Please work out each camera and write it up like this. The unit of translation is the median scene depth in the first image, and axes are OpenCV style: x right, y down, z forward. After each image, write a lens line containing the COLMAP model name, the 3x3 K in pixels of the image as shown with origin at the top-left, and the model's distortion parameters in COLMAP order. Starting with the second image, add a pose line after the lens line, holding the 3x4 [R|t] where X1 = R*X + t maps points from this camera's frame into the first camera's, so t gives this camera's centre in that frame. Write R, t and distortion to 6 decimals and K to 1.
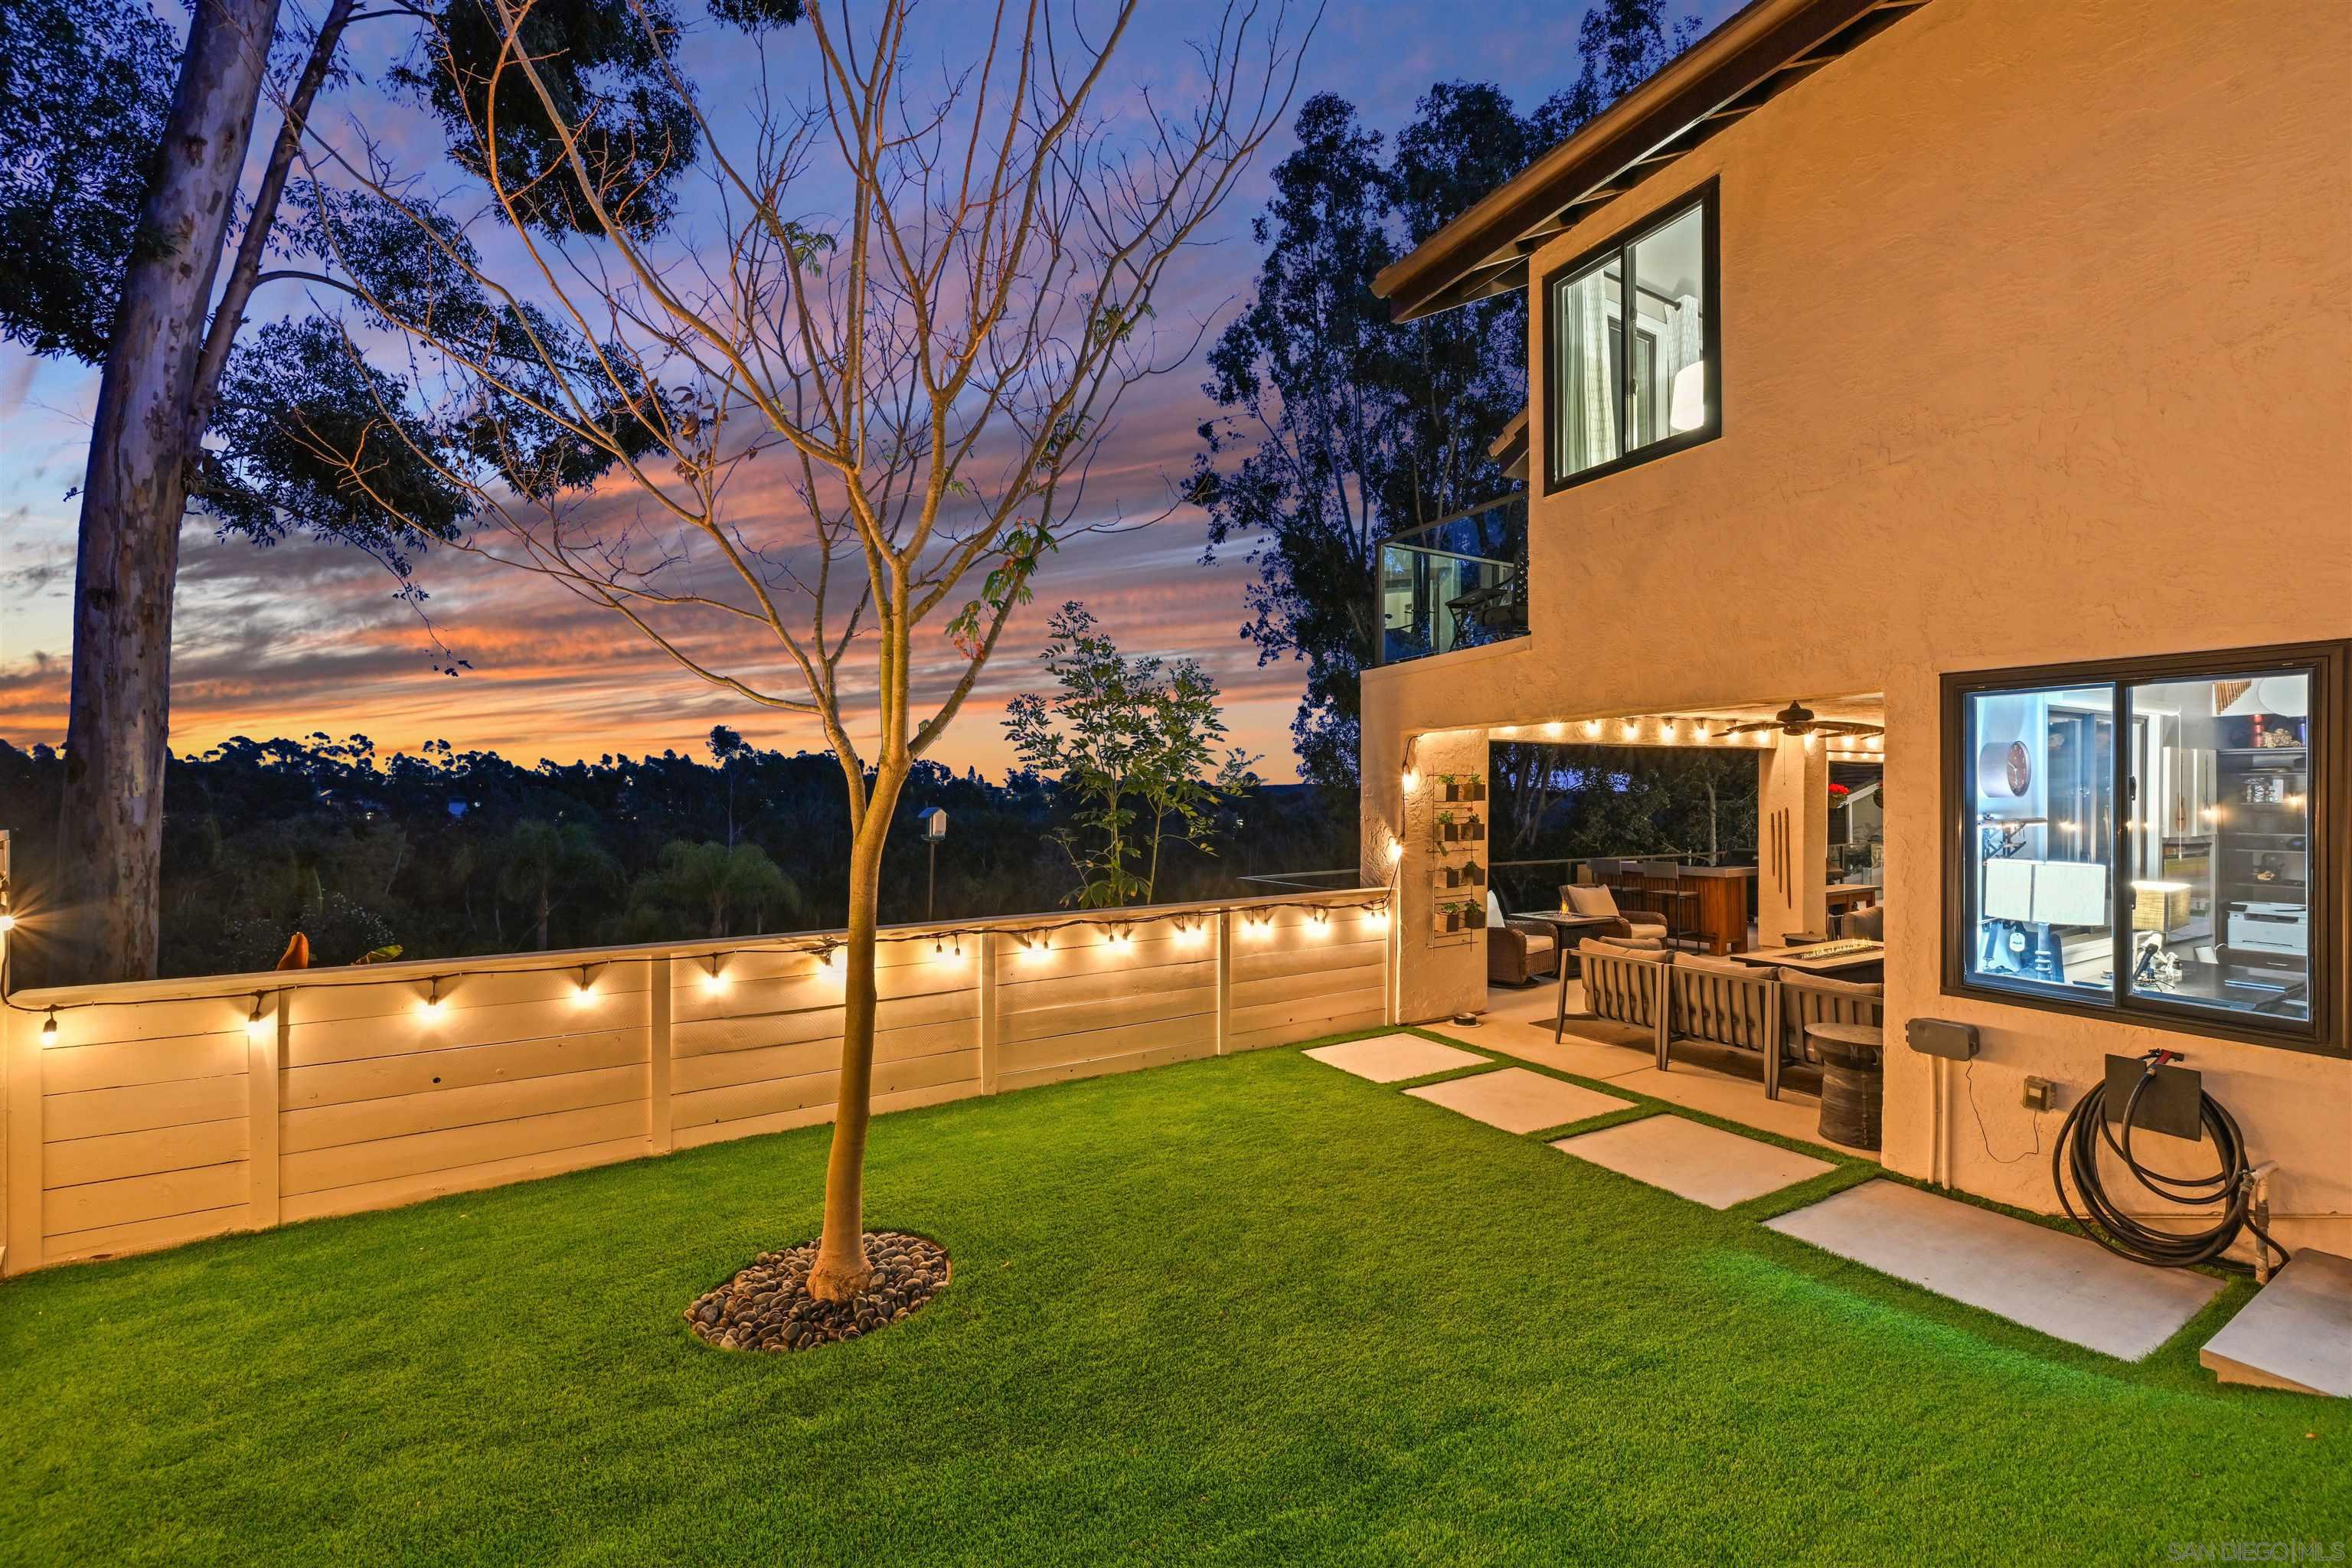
lens RADIAL K [[935.9, 0, 1172.9], [0, 935.9, 822.0], [0, 0, 1]] dist [0.000331, -0.000136]
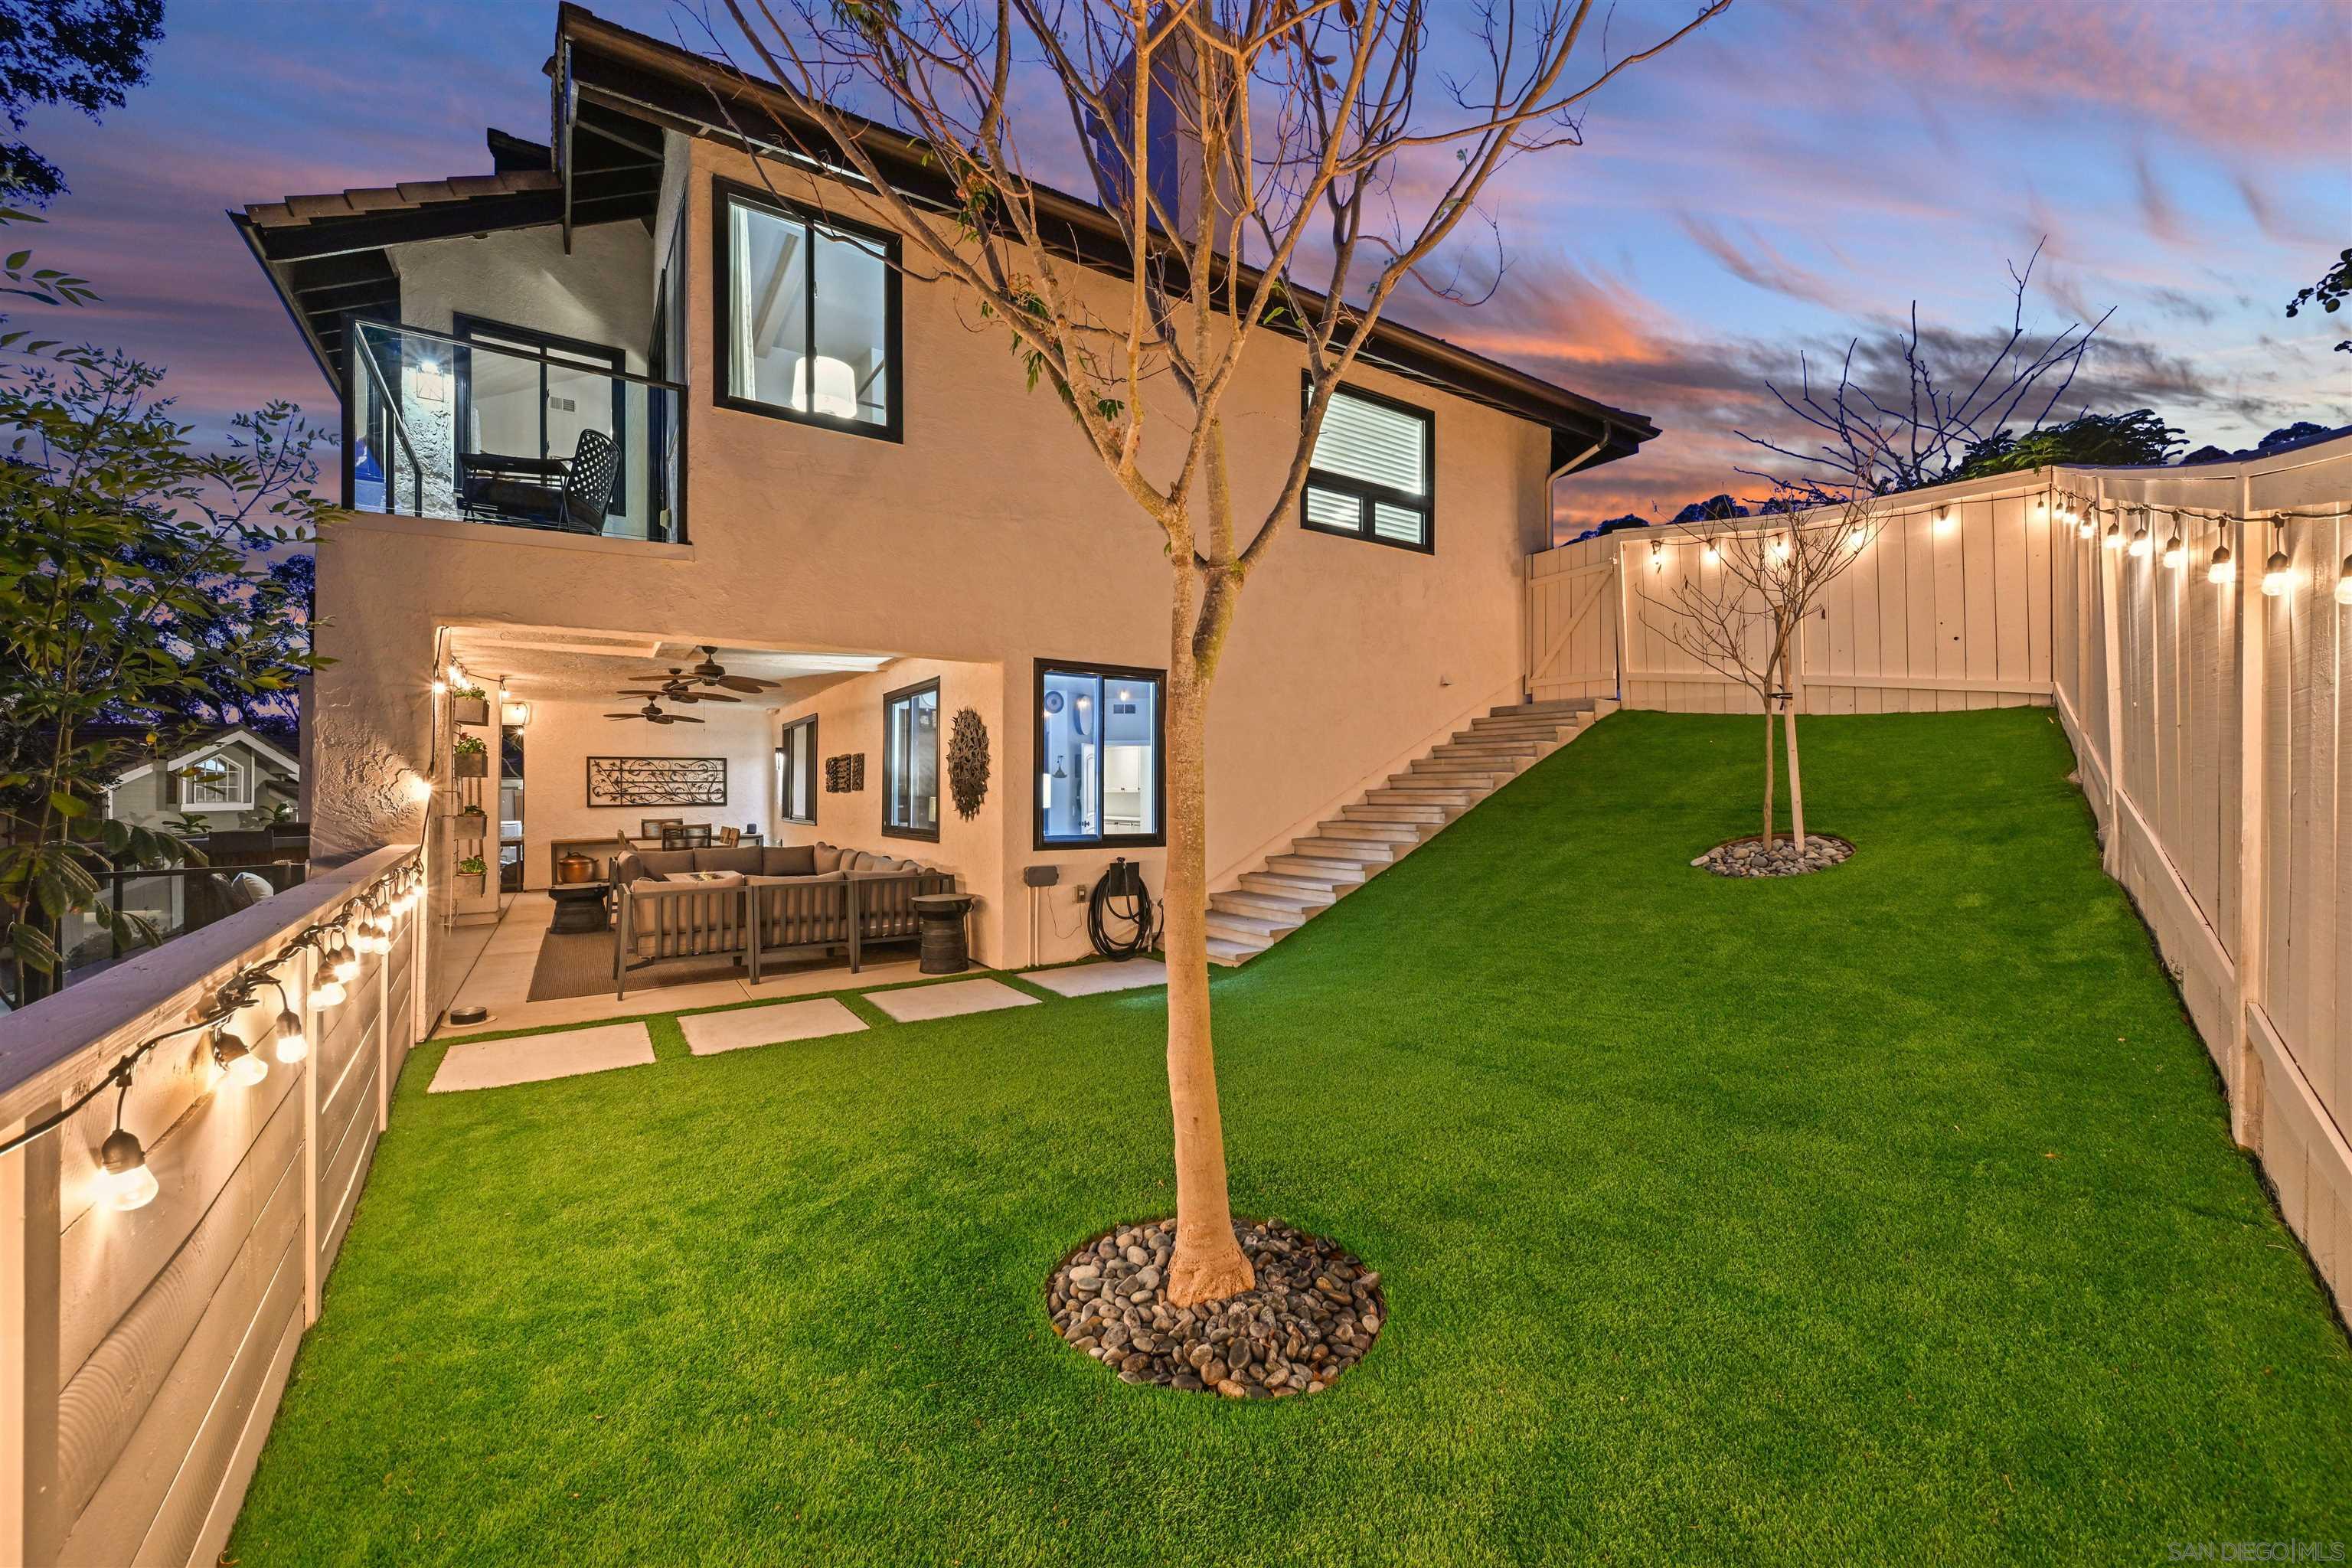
lens RADIAL K [[935.9, 0, 1172.9], [0, 935.9, 822.0], [0, 0, 1]] dist [0.000331, -0.000136]
pose [[-0.083817, -0.034561, 0.995882, -0.863170], [0.034951, 0.998681, 0.037600, 0.079304], [-0.995868, 0.037958, -0.082498, 0.896952]]
